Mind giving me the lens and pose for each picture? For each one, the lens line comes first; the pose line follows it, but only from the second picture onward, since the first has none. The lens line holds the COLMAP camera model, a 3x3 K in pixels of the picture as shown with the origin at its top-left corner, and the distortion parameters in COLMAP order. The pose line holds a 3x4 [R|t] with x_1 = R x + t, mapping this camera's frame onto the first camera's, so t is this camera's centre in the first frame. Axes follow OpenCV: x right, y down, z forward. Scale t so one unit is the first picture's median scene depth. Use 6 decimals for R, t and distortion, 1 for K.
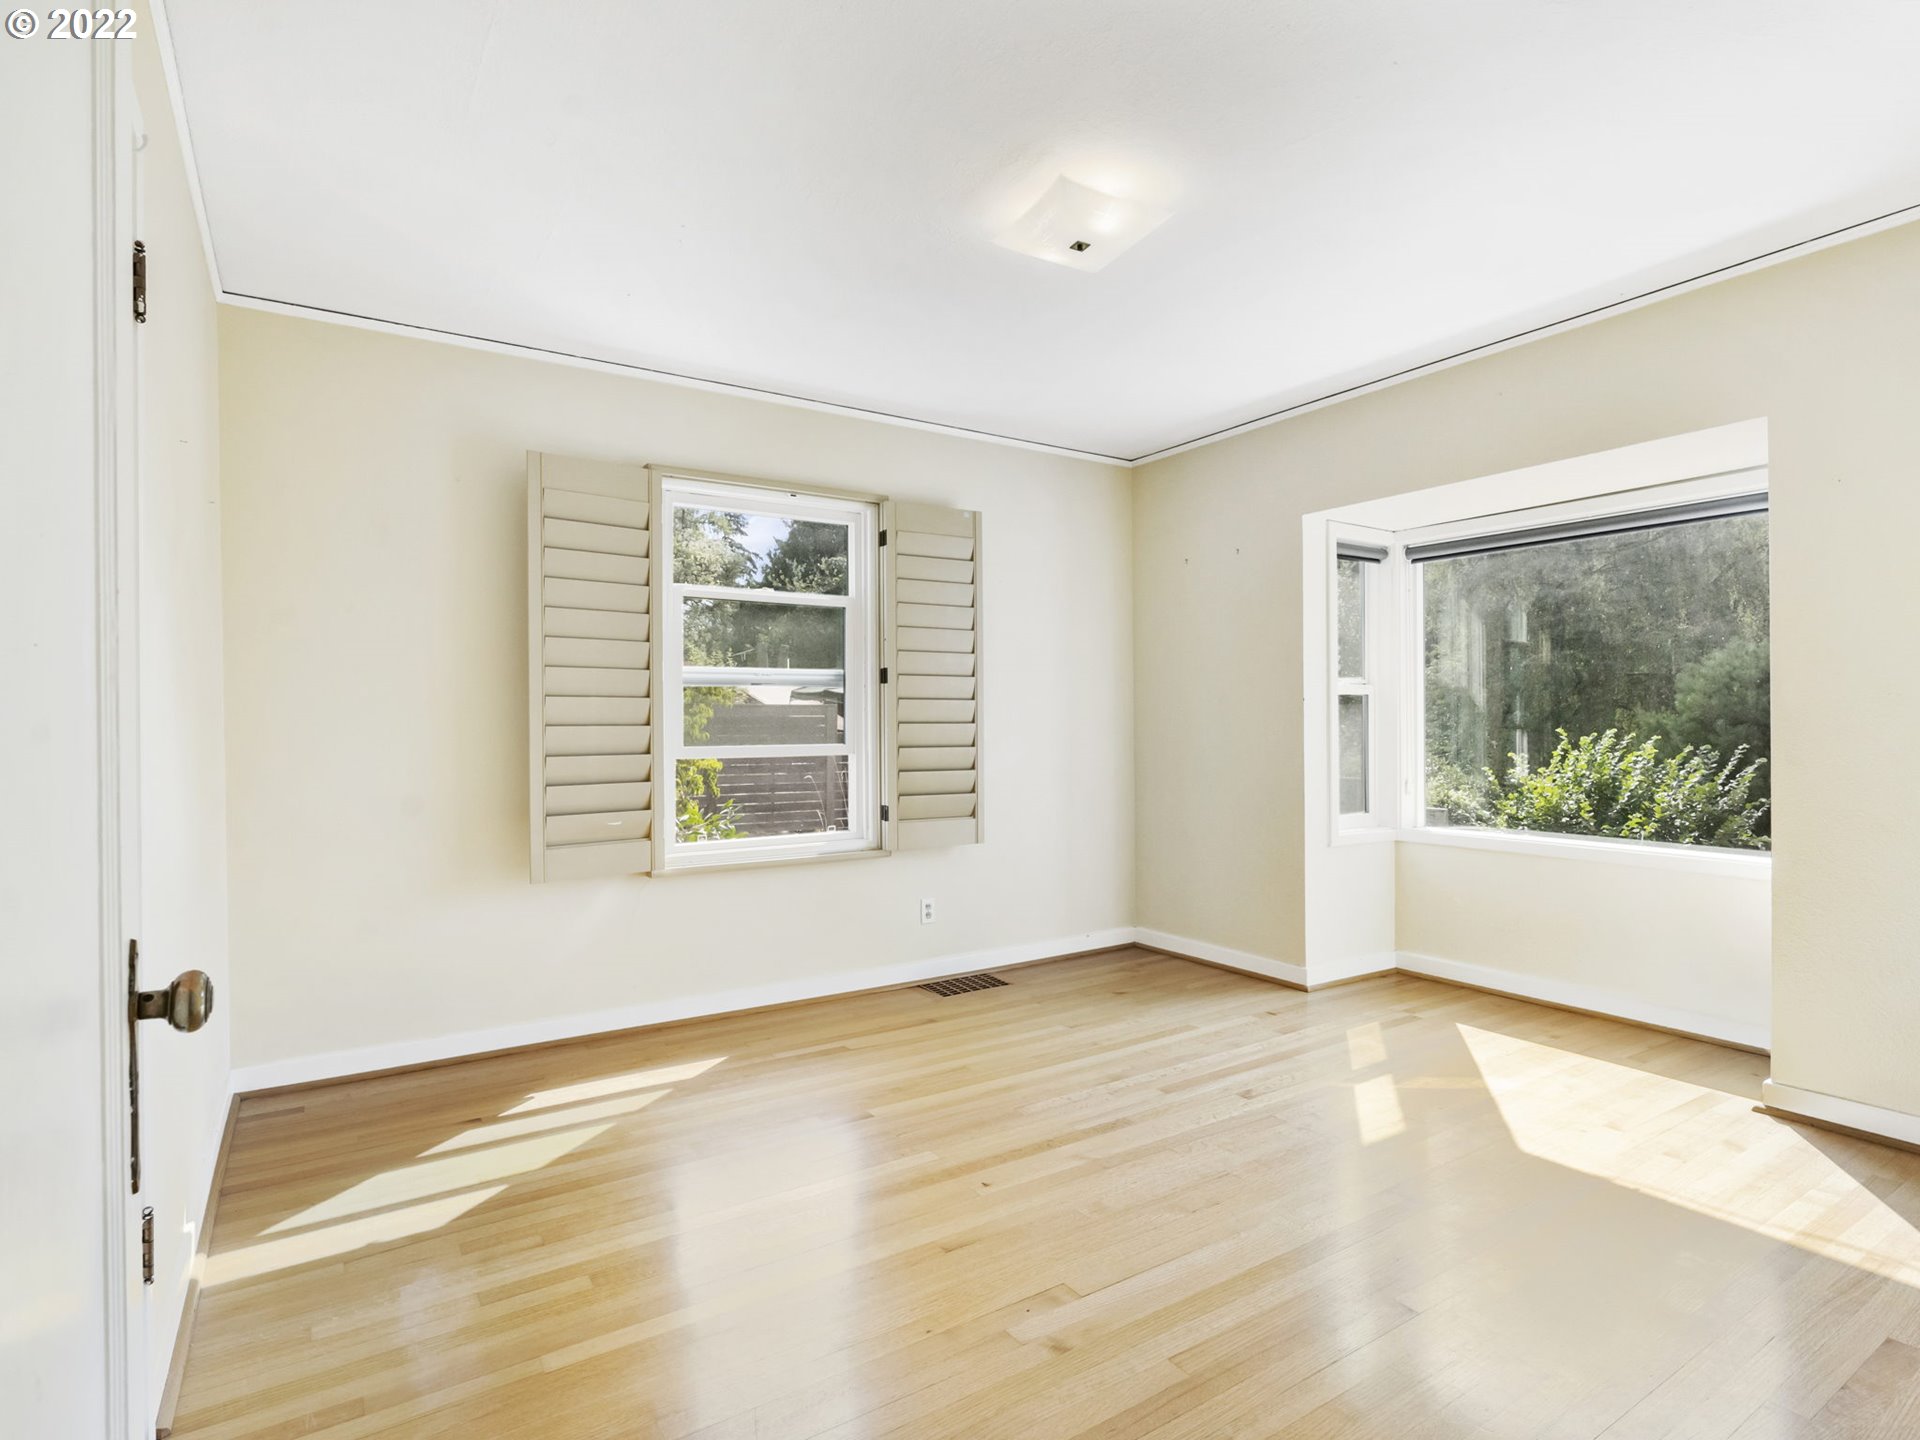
lens RADIAL K [[993.1, 0, 963.3], [0, 993.1, 725.8], [0, 0, 1]] dist [-0.013269, 0.000313]
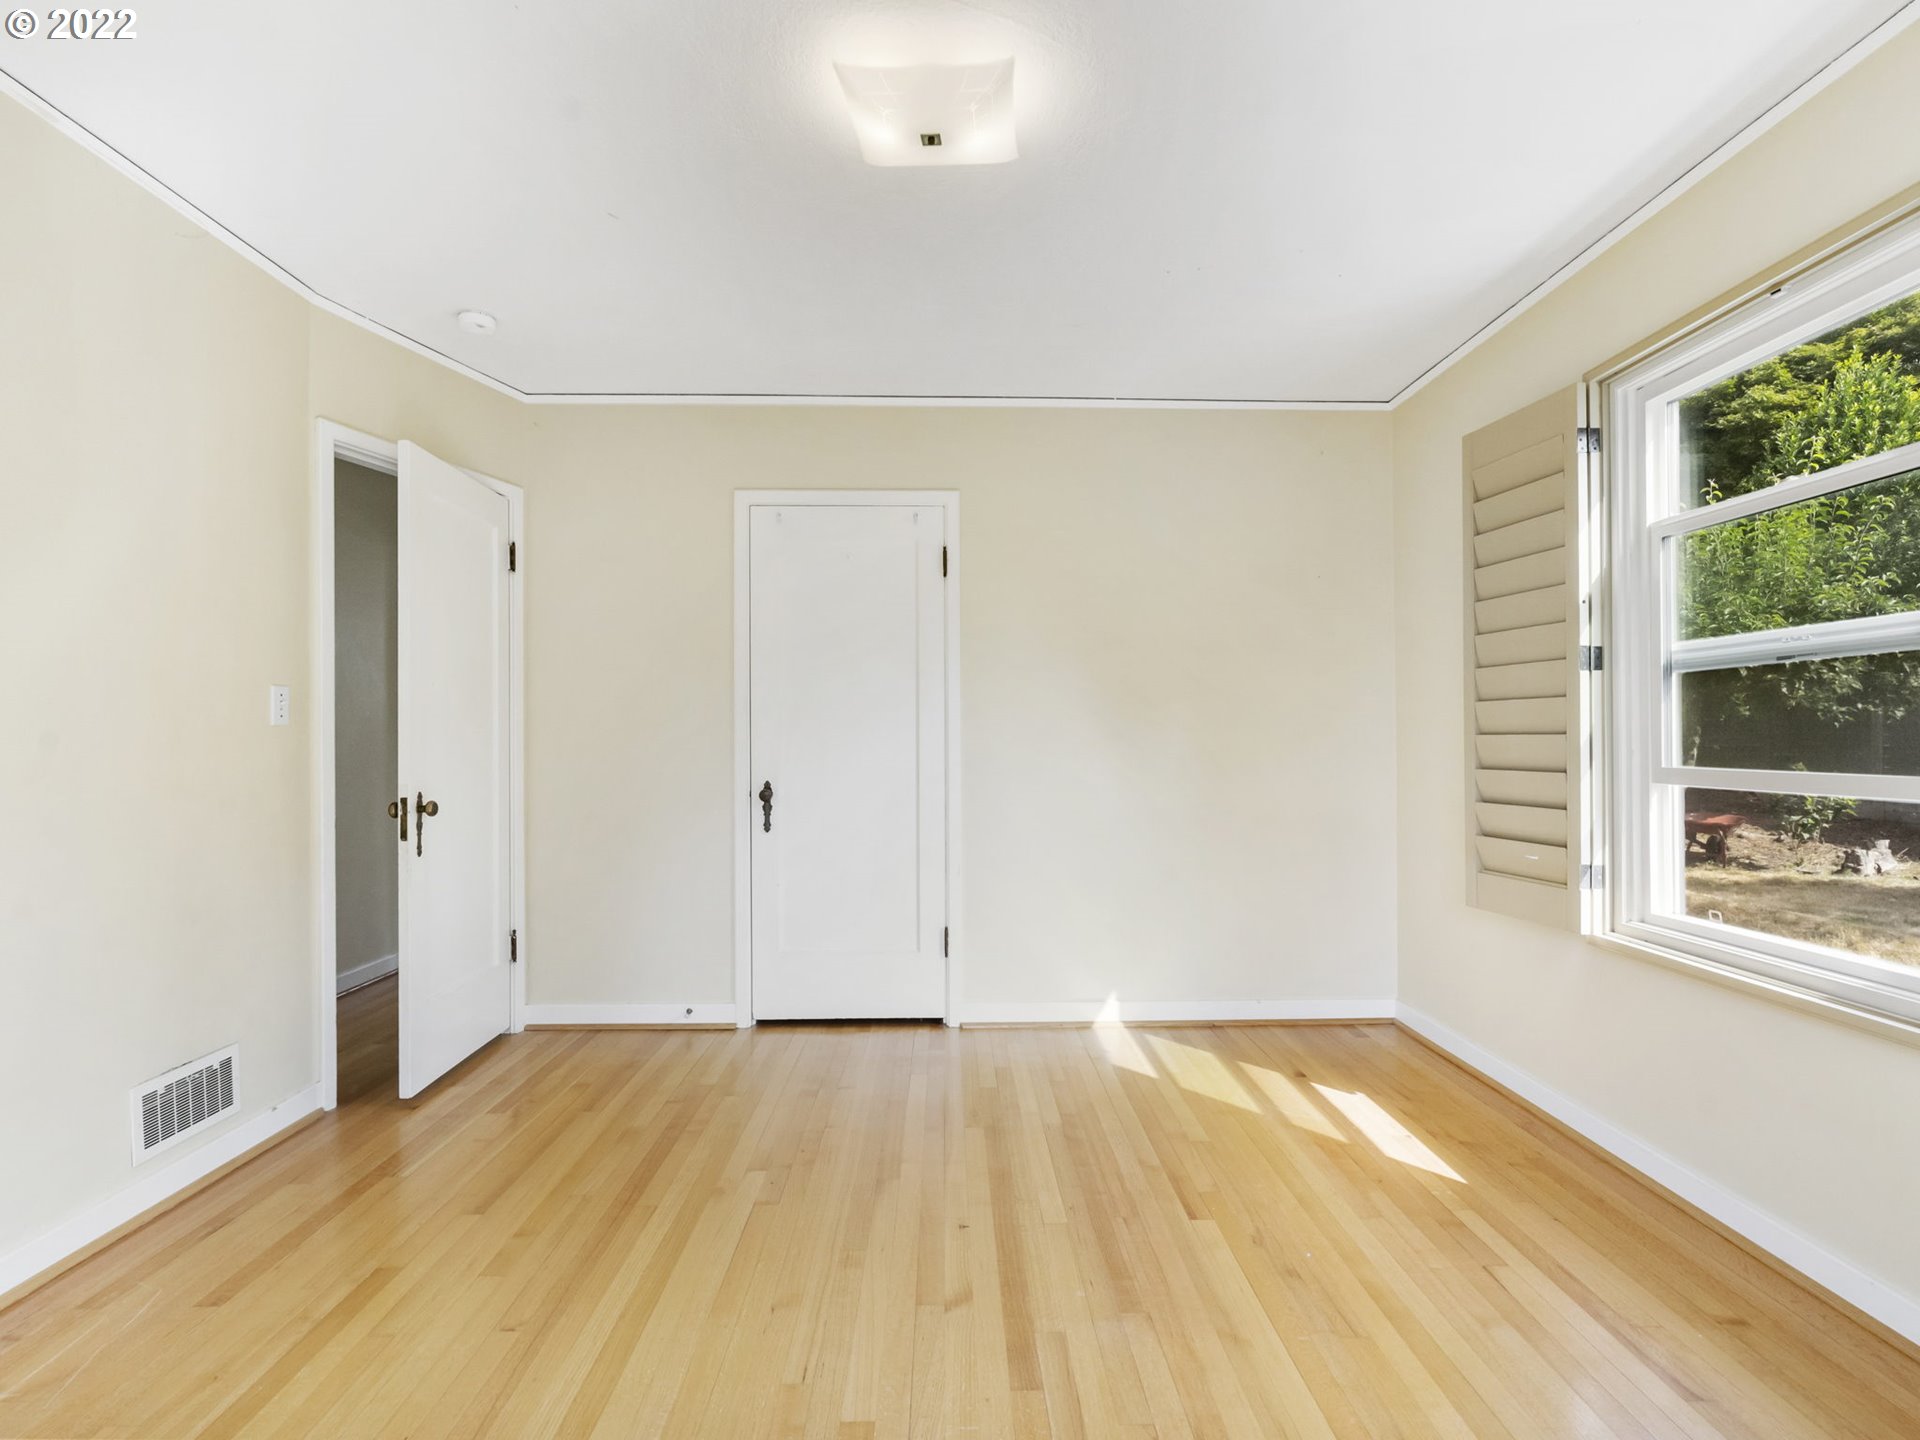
lens RADIAL K [[993.1, 0, 959.7], [0, 993.1, 728.8], [0, 0, 1]] dist [-0.013269, 0.000313]
pose [[-0.545132, -0.008890, -0.838303, 0.715413], [-0.004672, 0.999960, -0.007566, 0.006491], [0.838337, -0.000208, -0.545152, 1.336570]]
